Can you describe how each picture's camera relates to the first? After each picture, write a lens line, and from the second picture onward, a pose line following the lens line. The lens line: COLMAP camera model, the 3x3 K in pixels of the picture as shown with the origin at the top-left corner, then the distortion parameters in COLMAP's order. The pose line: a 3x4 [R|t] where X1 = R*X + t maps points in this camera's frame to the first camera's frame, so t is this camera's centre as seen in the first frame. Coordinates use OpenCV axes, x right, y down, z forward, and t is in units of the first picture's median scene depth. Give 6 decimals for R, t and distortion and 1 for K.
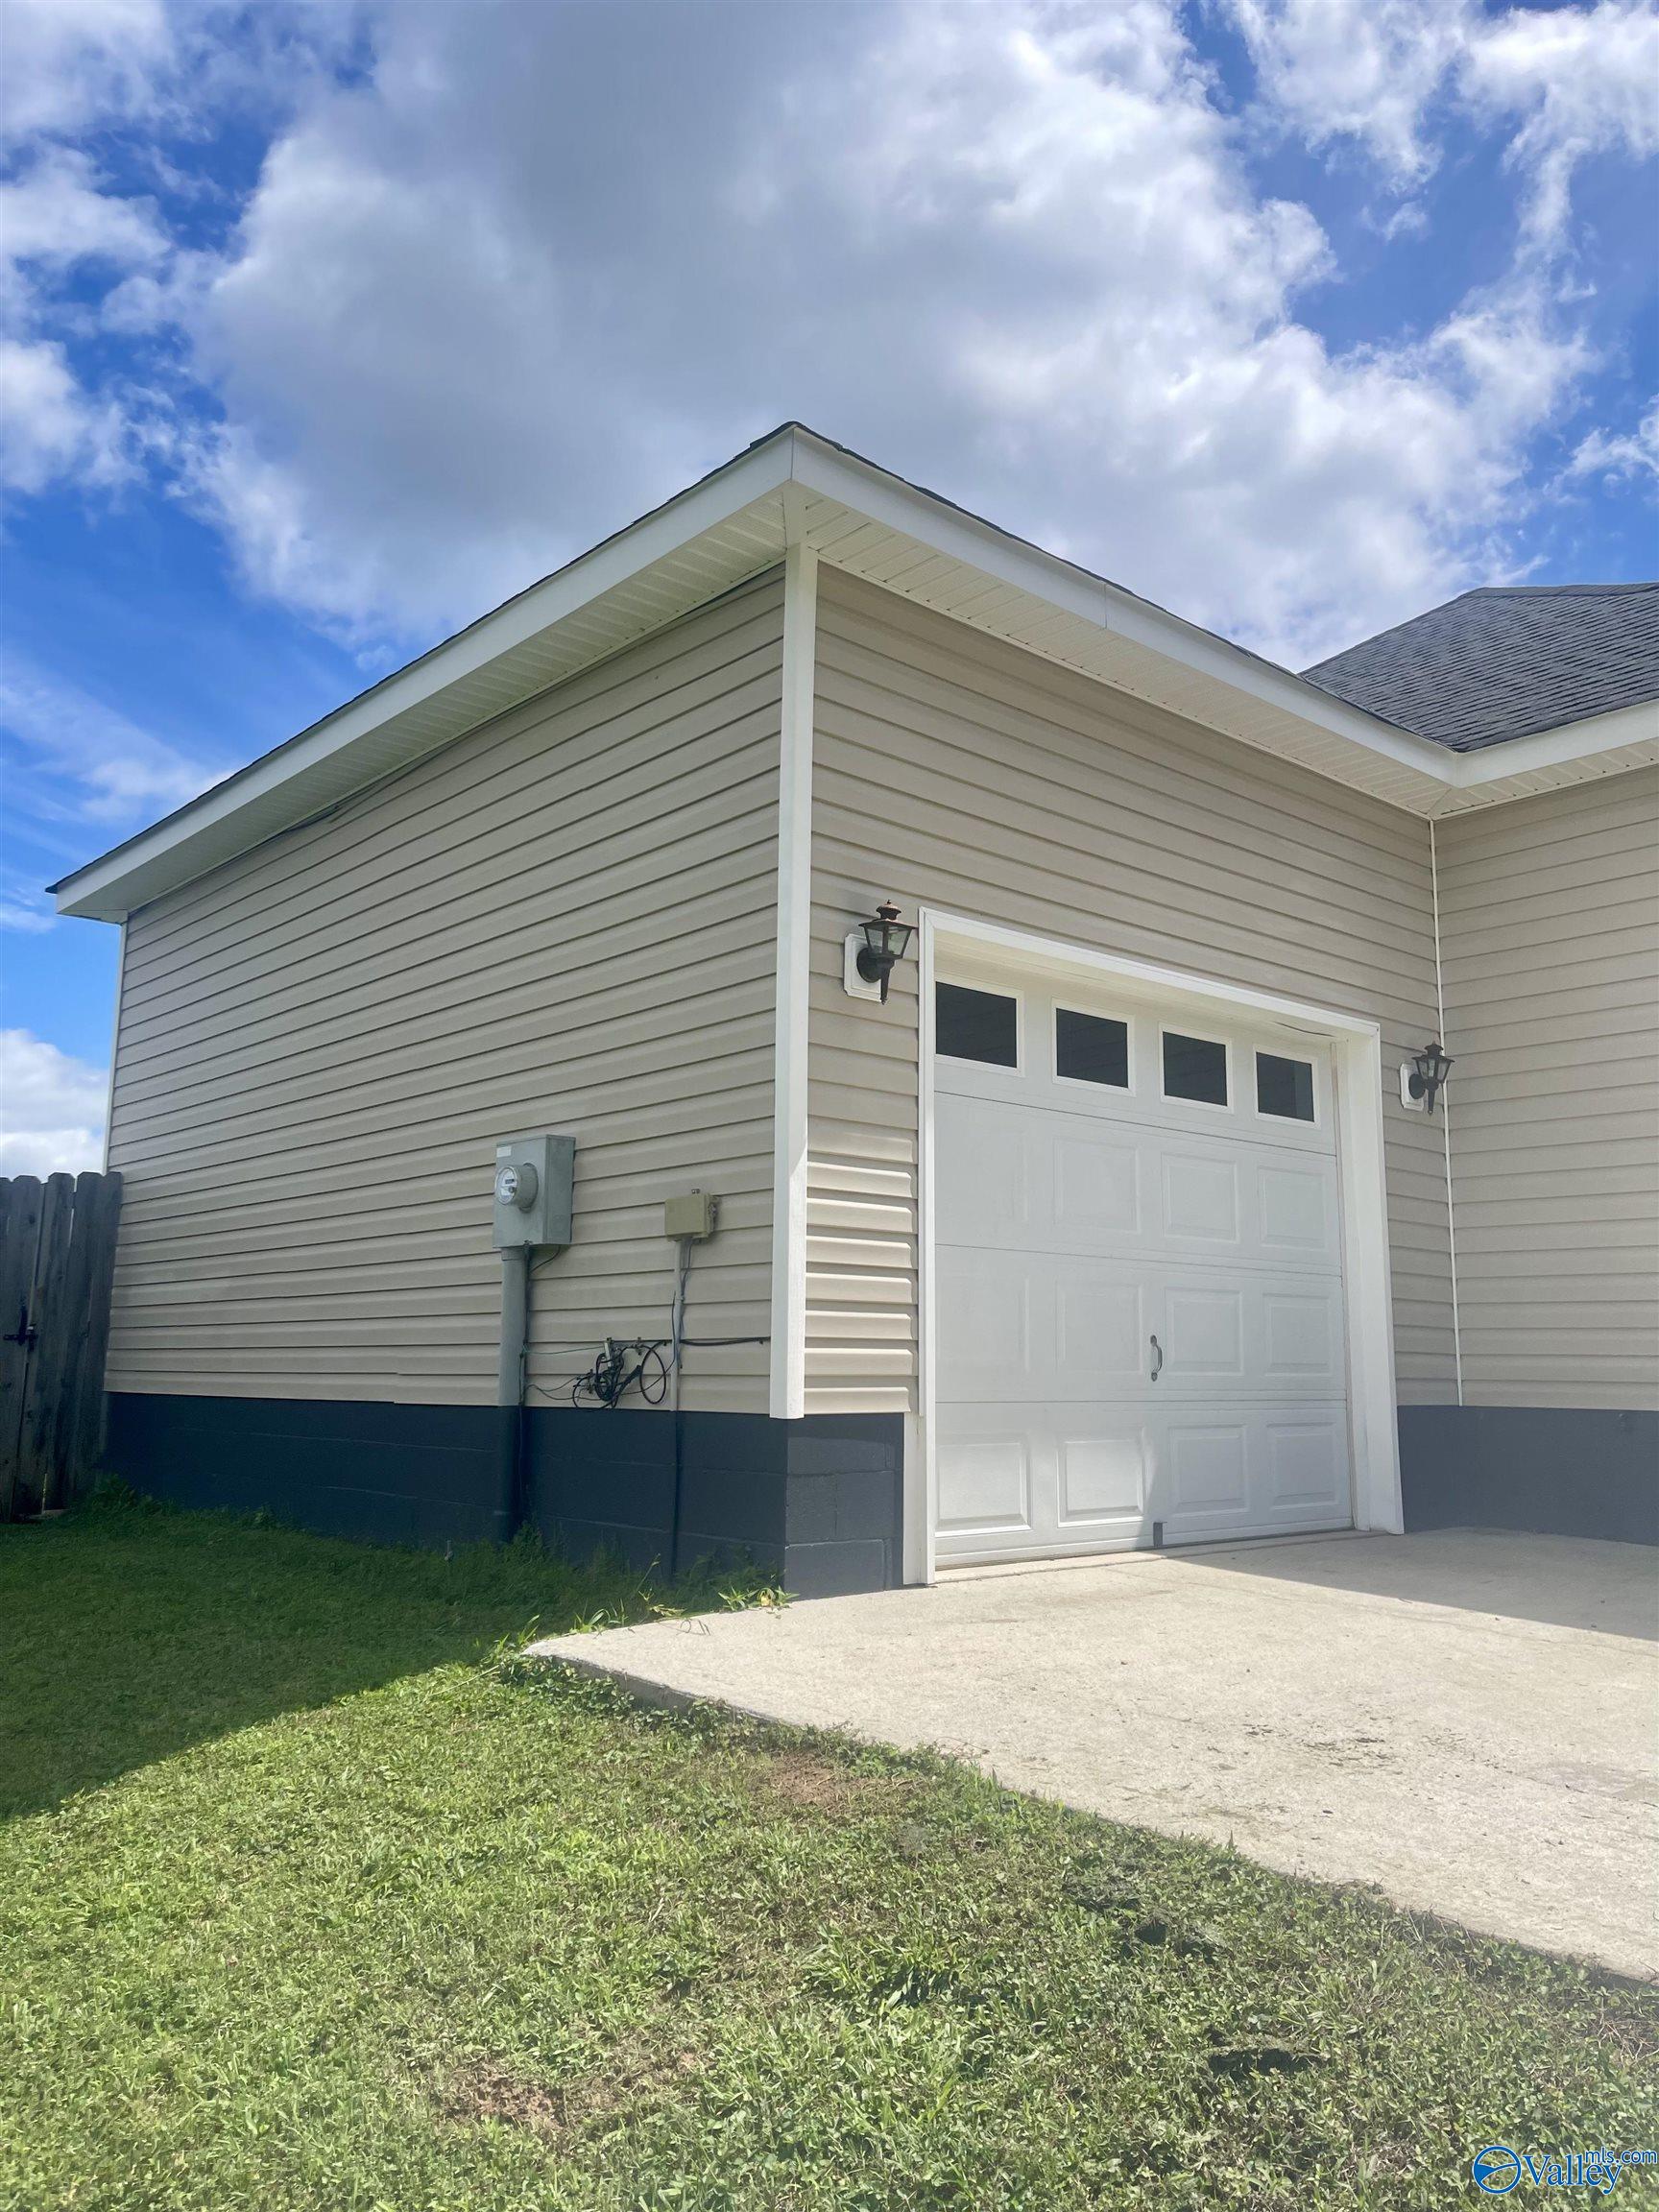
lens RADIAL K [[1677.0, 0, 828.1], [0, 1677.0, 1102.4], [0, 0, 1]] dist [0.067237, -0.091563]
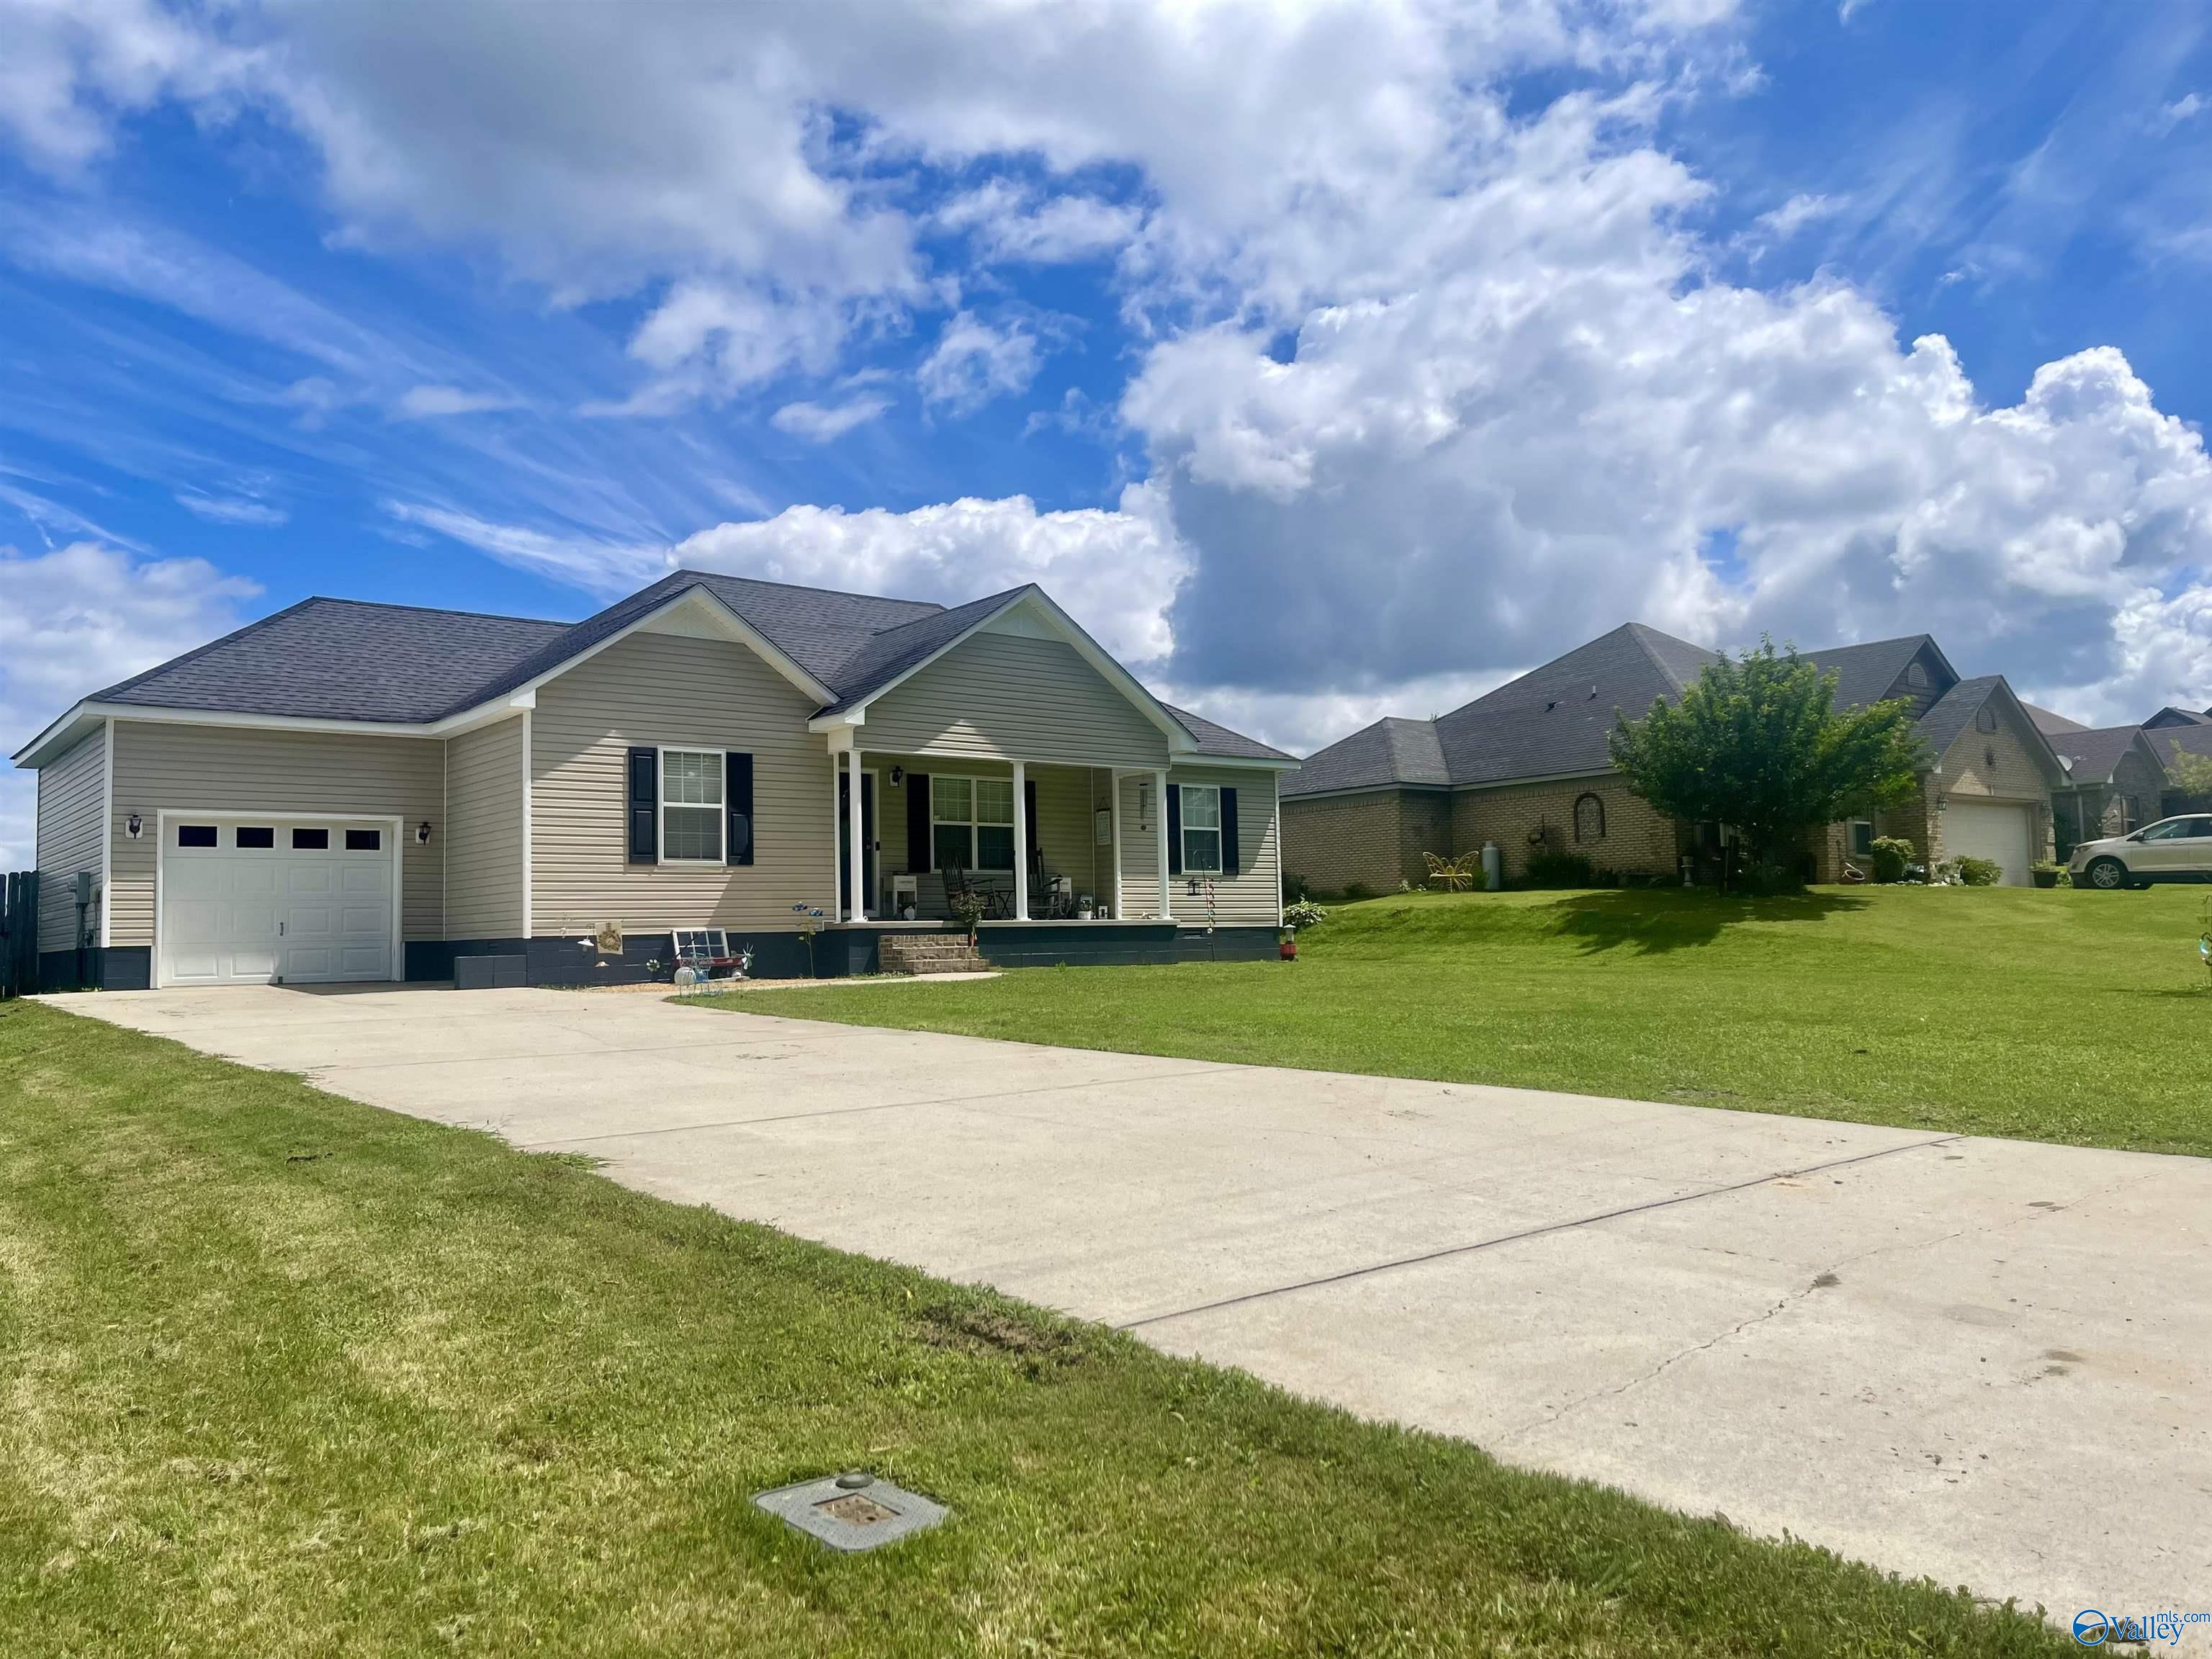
lens RADIAL K [[1677.0, 0, 1111.0], [0, 1677.0, 832.2], [0, 0, 1]] dist [0.067237, -0.091563]
pose [[0.998506, -0.032256, -0.044096, 2.009783], [0.036053, 0.995448, 0.088222, -0.279399], [0.041049, -0.089680, 0.995124, -2.276370]]
